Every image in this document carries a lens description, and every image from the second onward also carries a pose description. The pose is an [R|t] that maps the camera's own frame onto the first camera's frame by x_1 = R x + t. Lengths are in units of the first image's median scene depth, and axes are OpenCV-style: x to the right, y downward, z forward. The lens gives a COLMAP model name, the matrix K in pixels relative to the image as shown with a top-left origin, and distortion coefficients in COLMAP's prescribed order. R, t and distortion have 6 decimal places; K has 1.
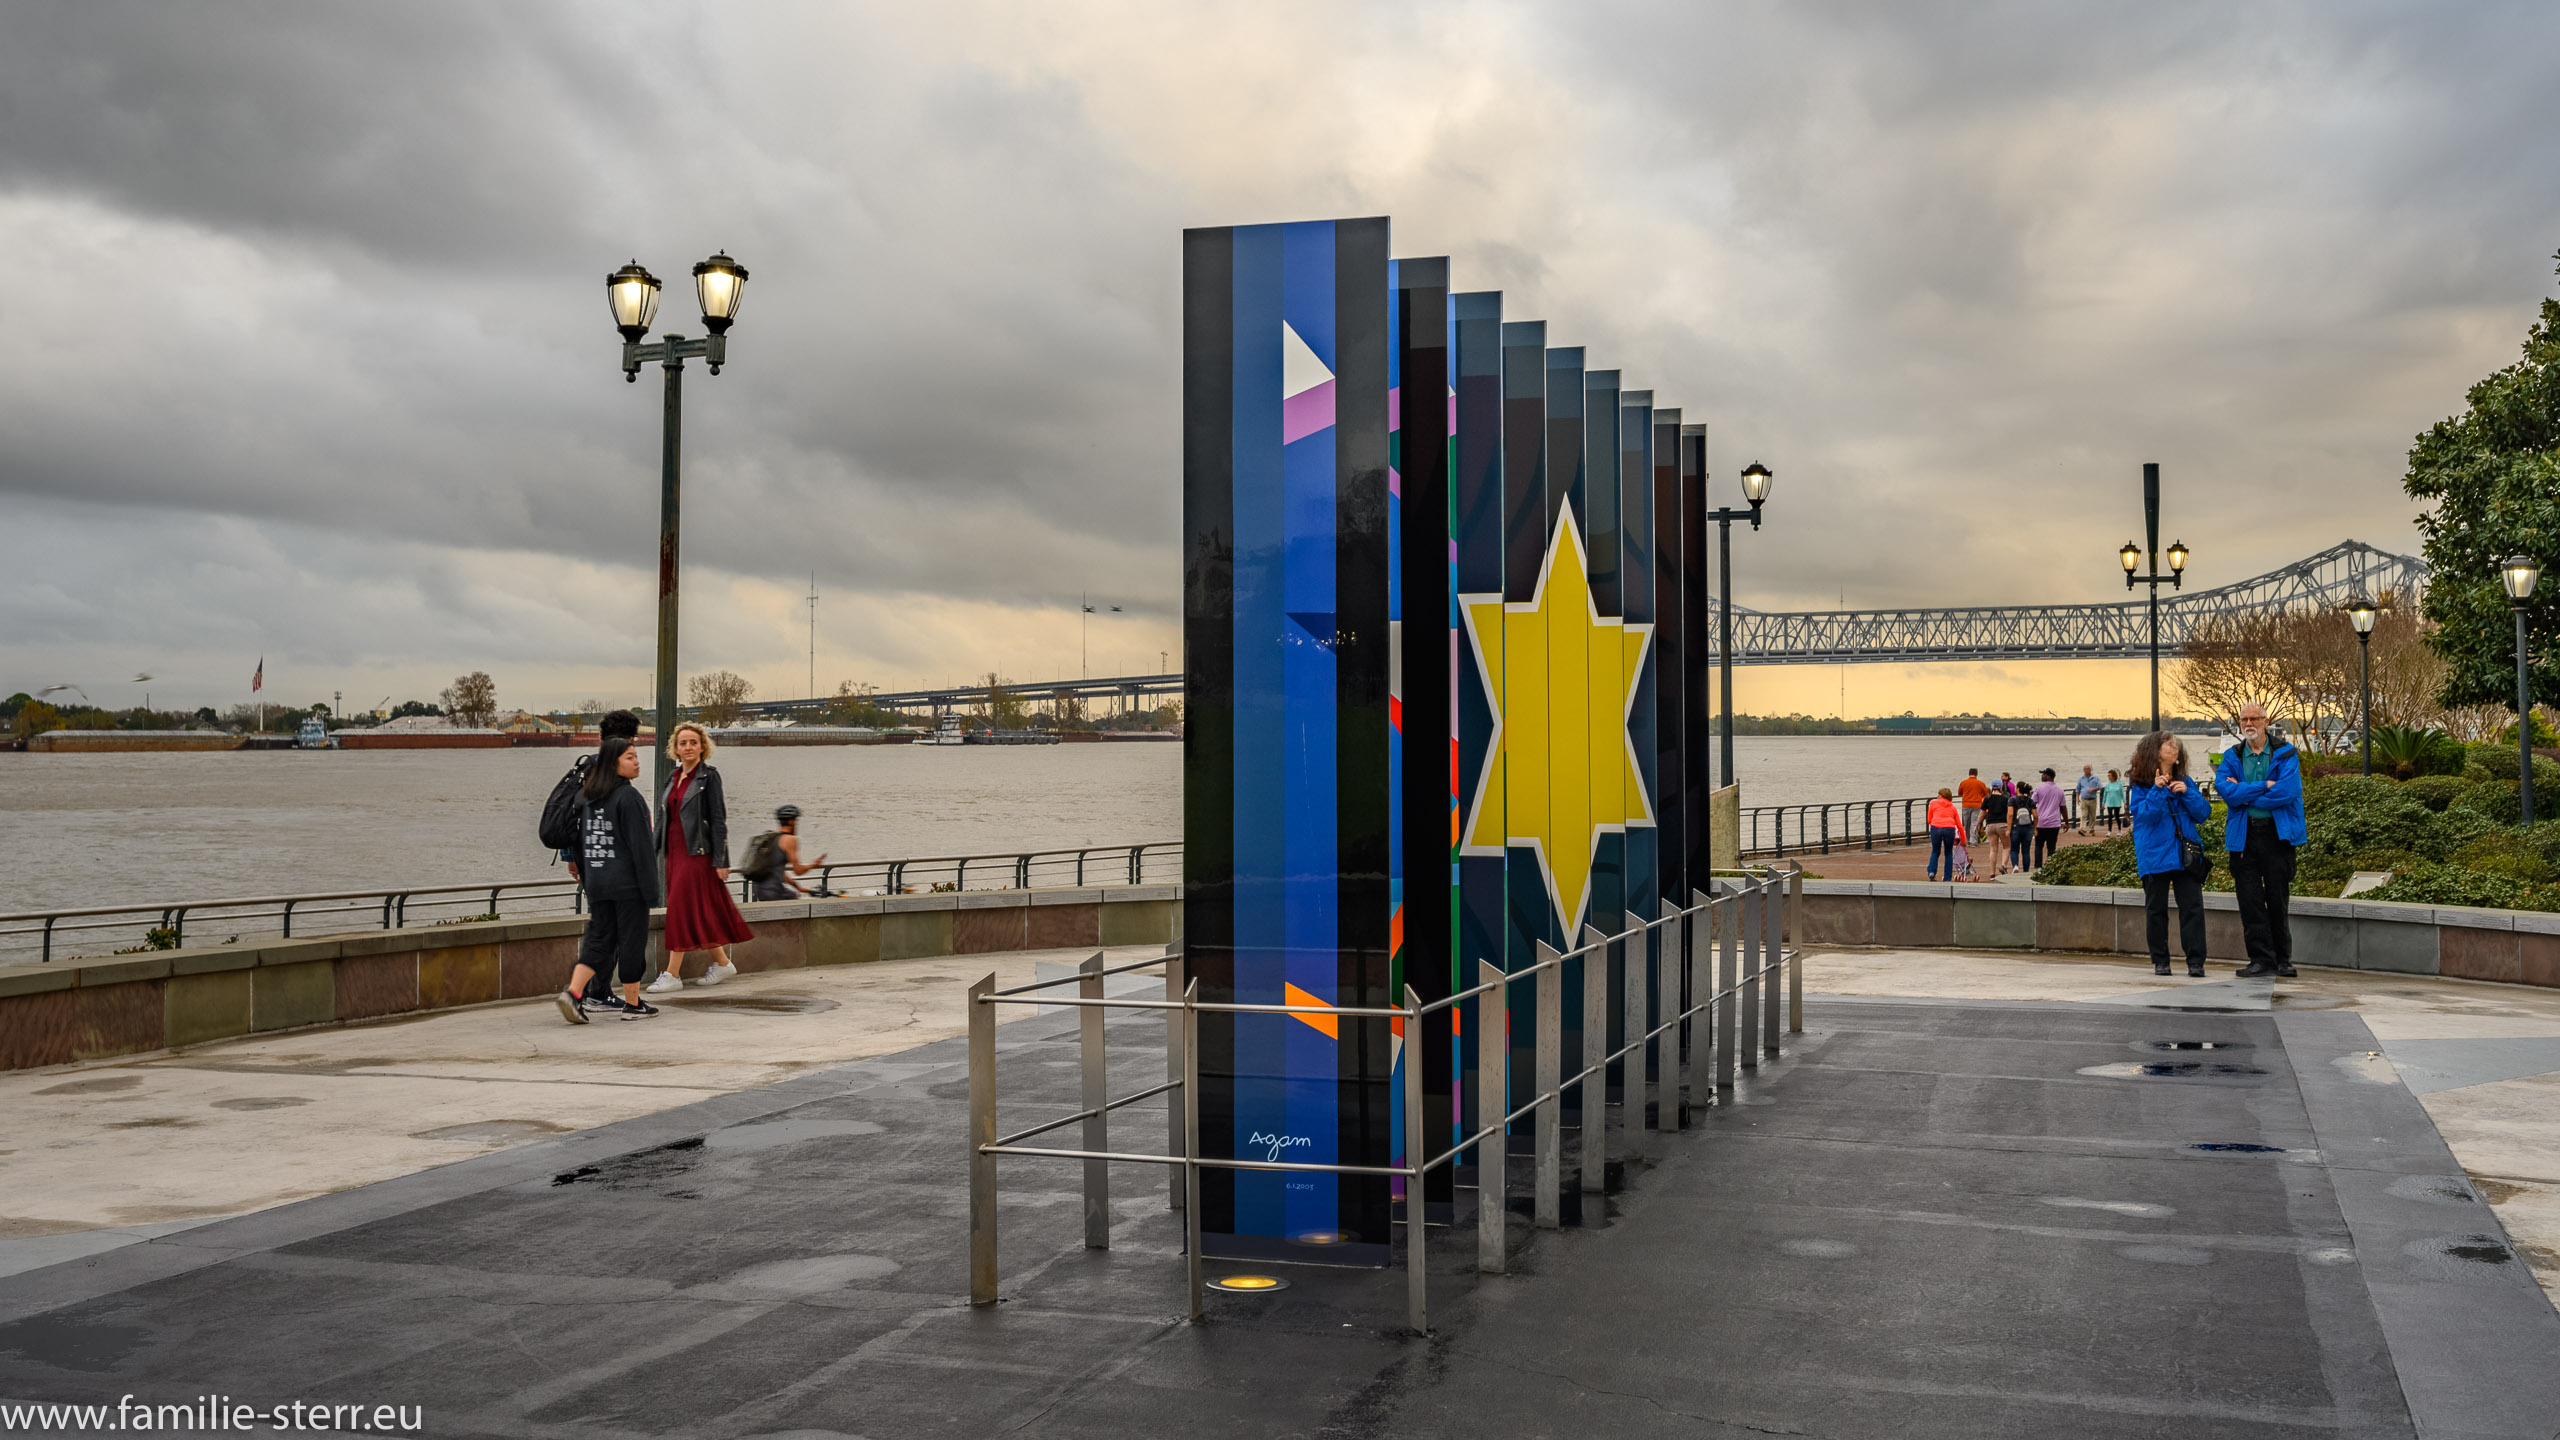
lens RADIAL K [[2620.0, 0, 1248.1], [0, 2620.0, 581.6], [0, 0, 1]] dist [0.025011, 0.007736]
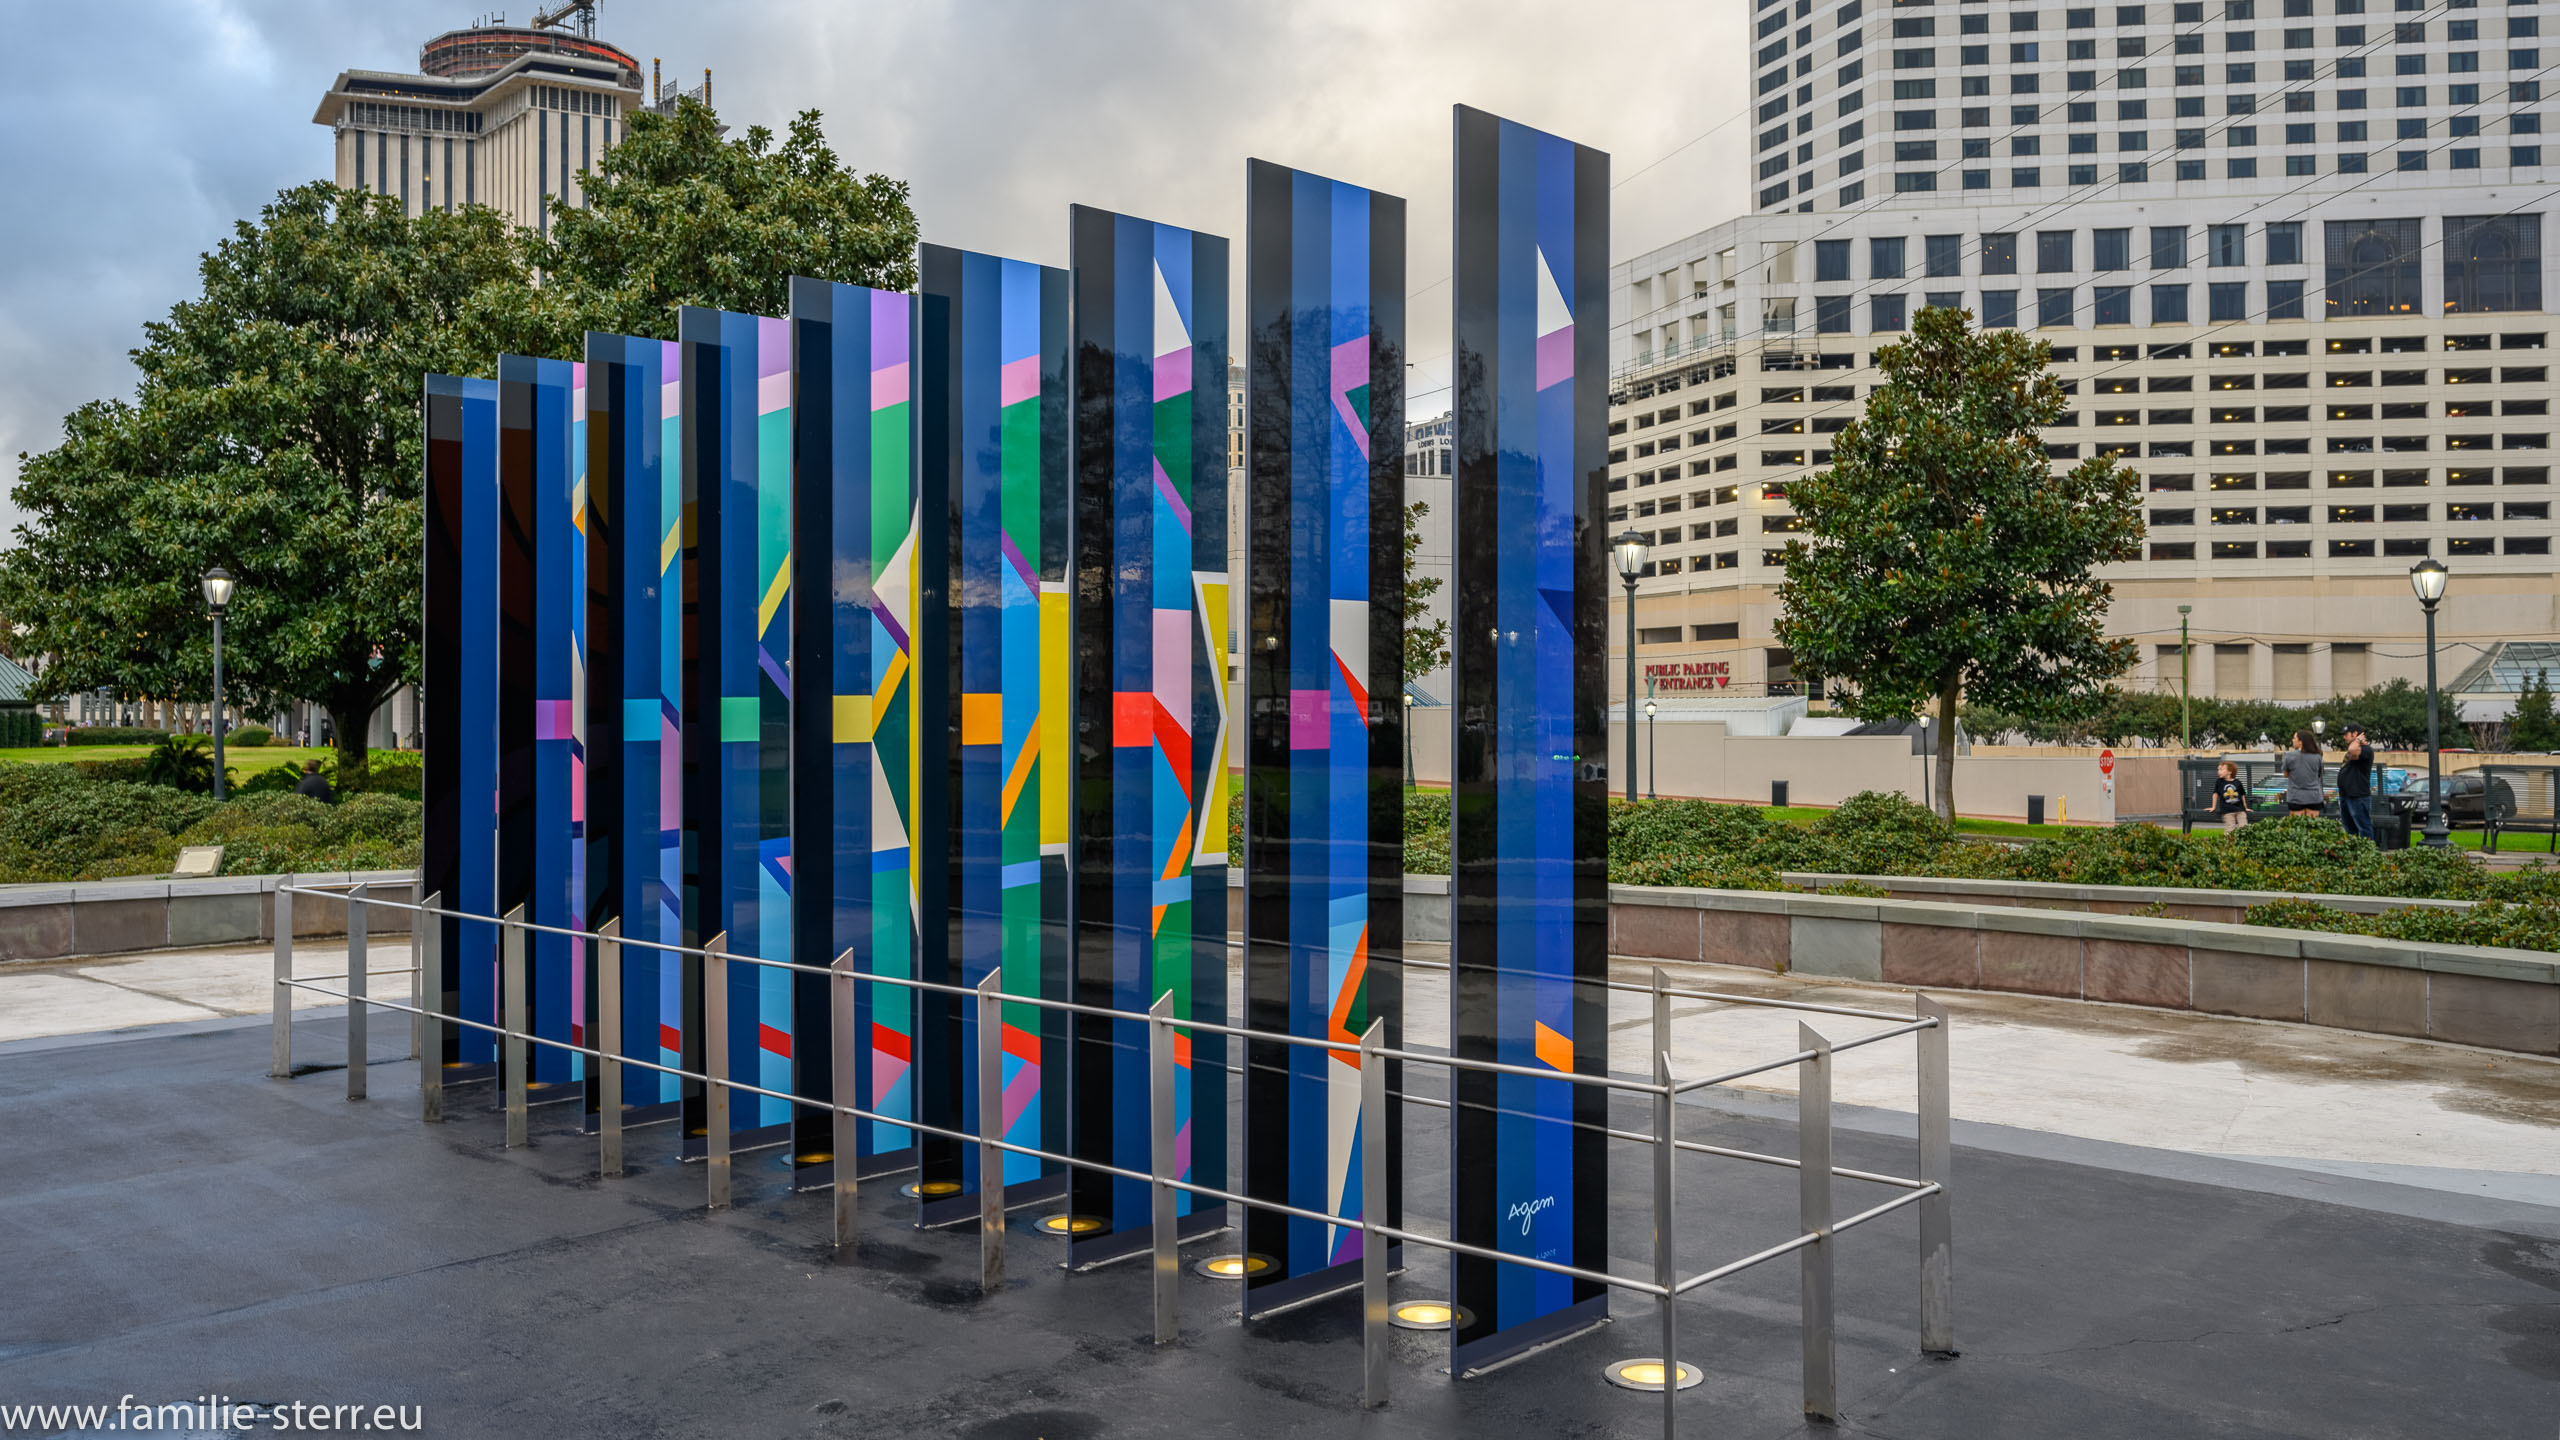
lens RADIAL K [[2054.3, 0, 1279.8], [0, 2054.3, 674.0], [0, 0, 1]] dist [-0.001147, -0.000980]
pose [[0.409027, 0.010196, 0.912465, -0.359235], [-0.043097, 0.999038, 0.008156, 0.021400], [-0.911504, -0.042661, 0.409073, 0.458617]]
